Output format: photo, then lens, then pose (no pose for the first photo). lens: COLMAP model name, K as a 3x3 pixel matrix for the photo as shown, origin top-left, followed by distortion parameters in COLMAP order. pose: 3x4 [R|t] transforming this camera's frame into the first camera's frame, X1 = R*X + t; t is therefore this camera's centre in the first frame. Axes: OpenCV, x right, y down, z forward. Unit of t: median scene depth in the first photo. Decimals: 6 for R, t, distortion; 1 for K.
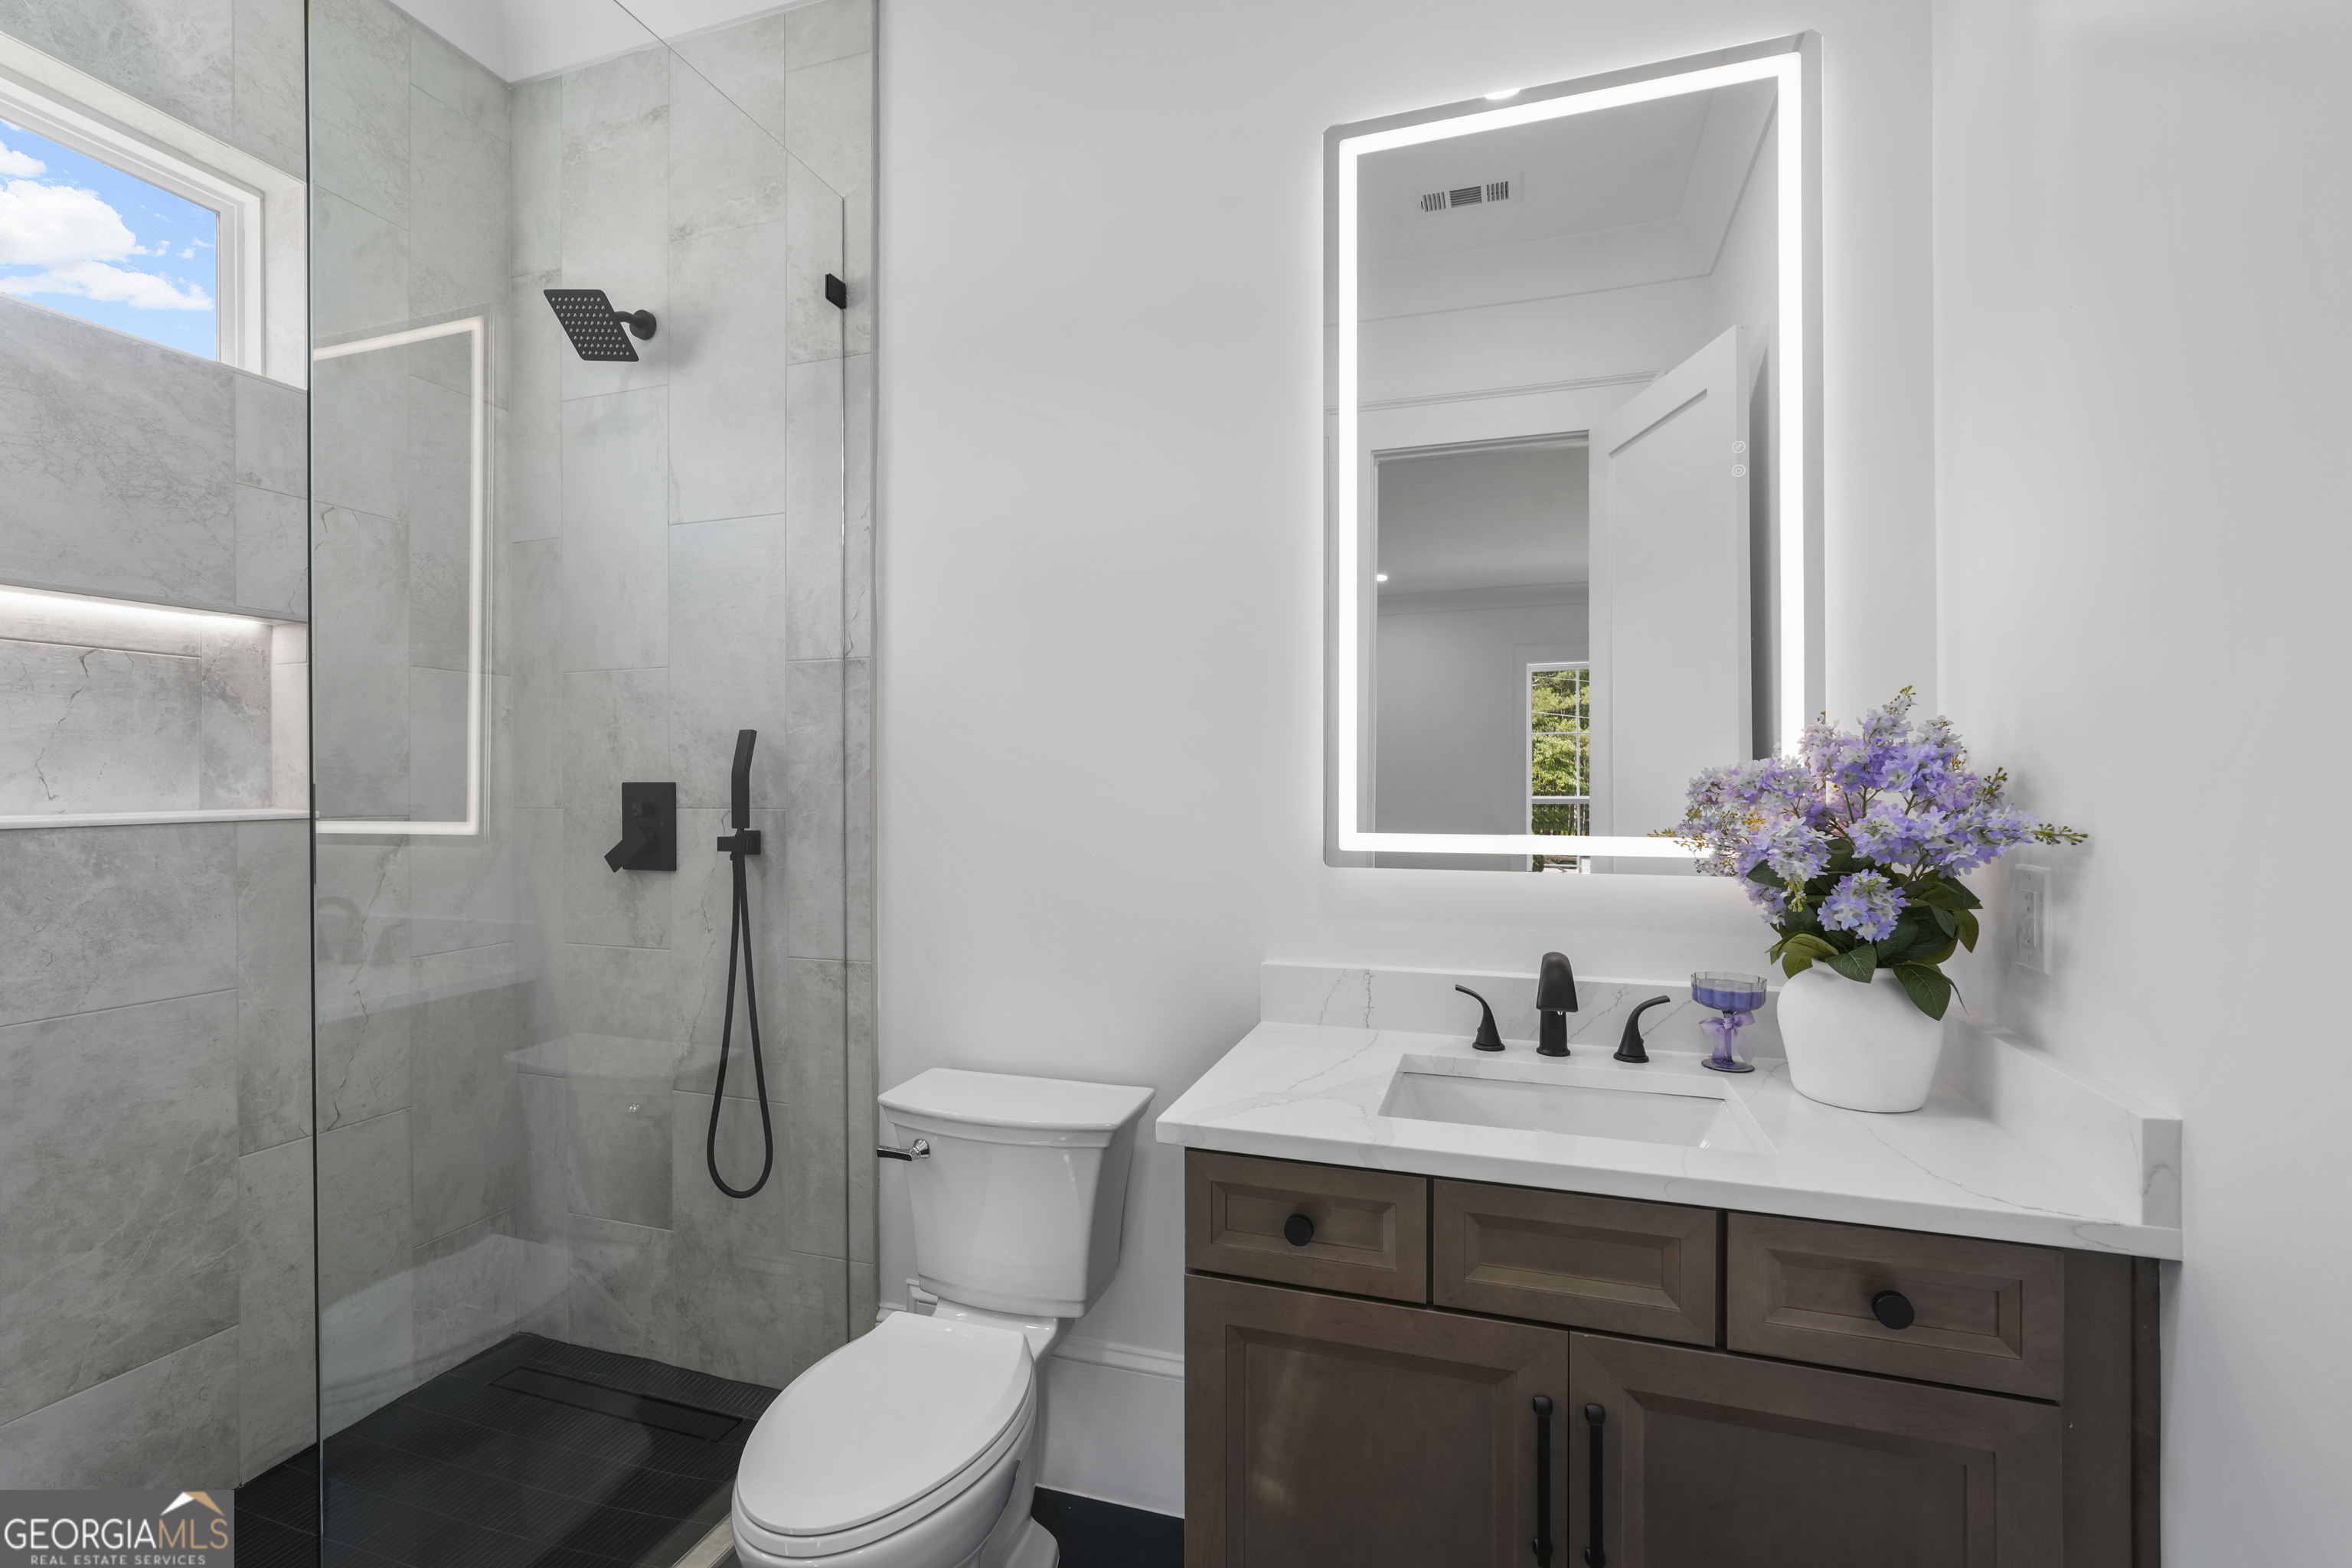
lens RADIAL K [[1028.1, 0, 1162.4], [0, 1028.1, 785.2], [0, 0, 1]] dist [-0.011575, 0.004620]
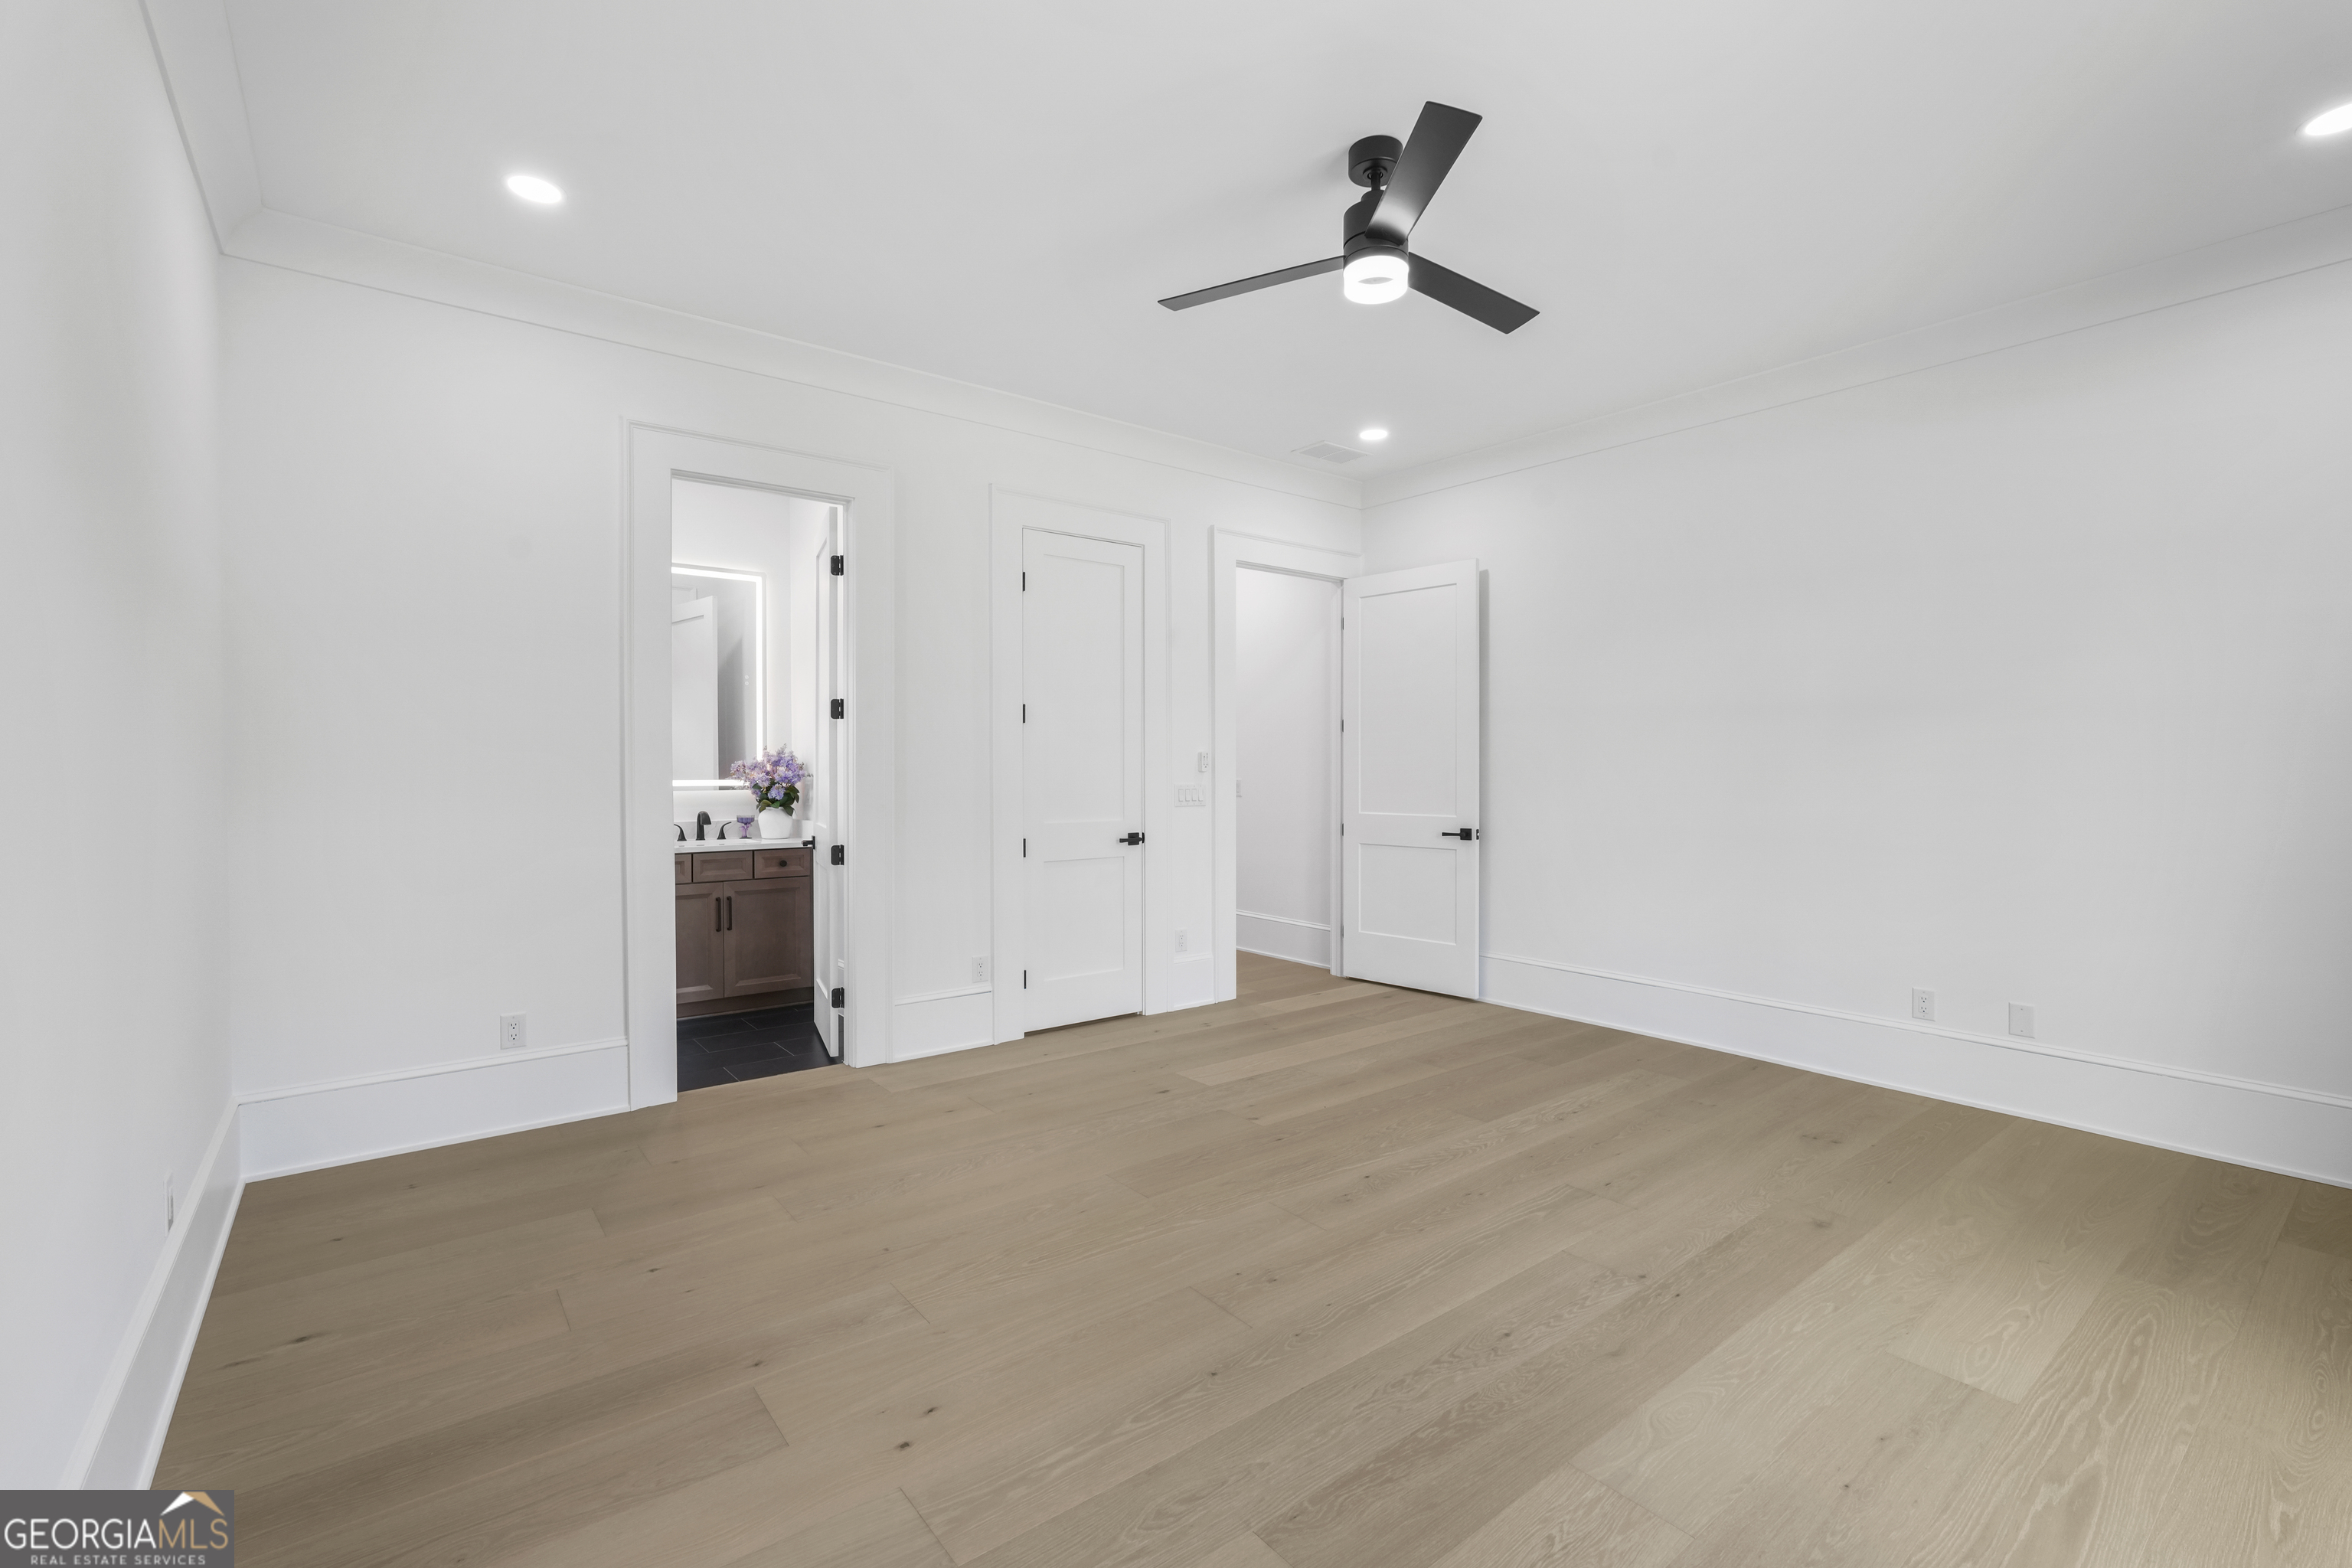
lens RADIAL K [[1028.1, 0, 1181.6], [0, 1028.1, 775.0], [0, 0, 1]] dist [-0.011575, 0.004620]
pose [[0.550171, -0.010339, 0.834988, -2.121616], [-0.000973, 0.999915, 0.013022, -0.020683], [-0.835051, -0.007977, 0.550114, -2.994893]]
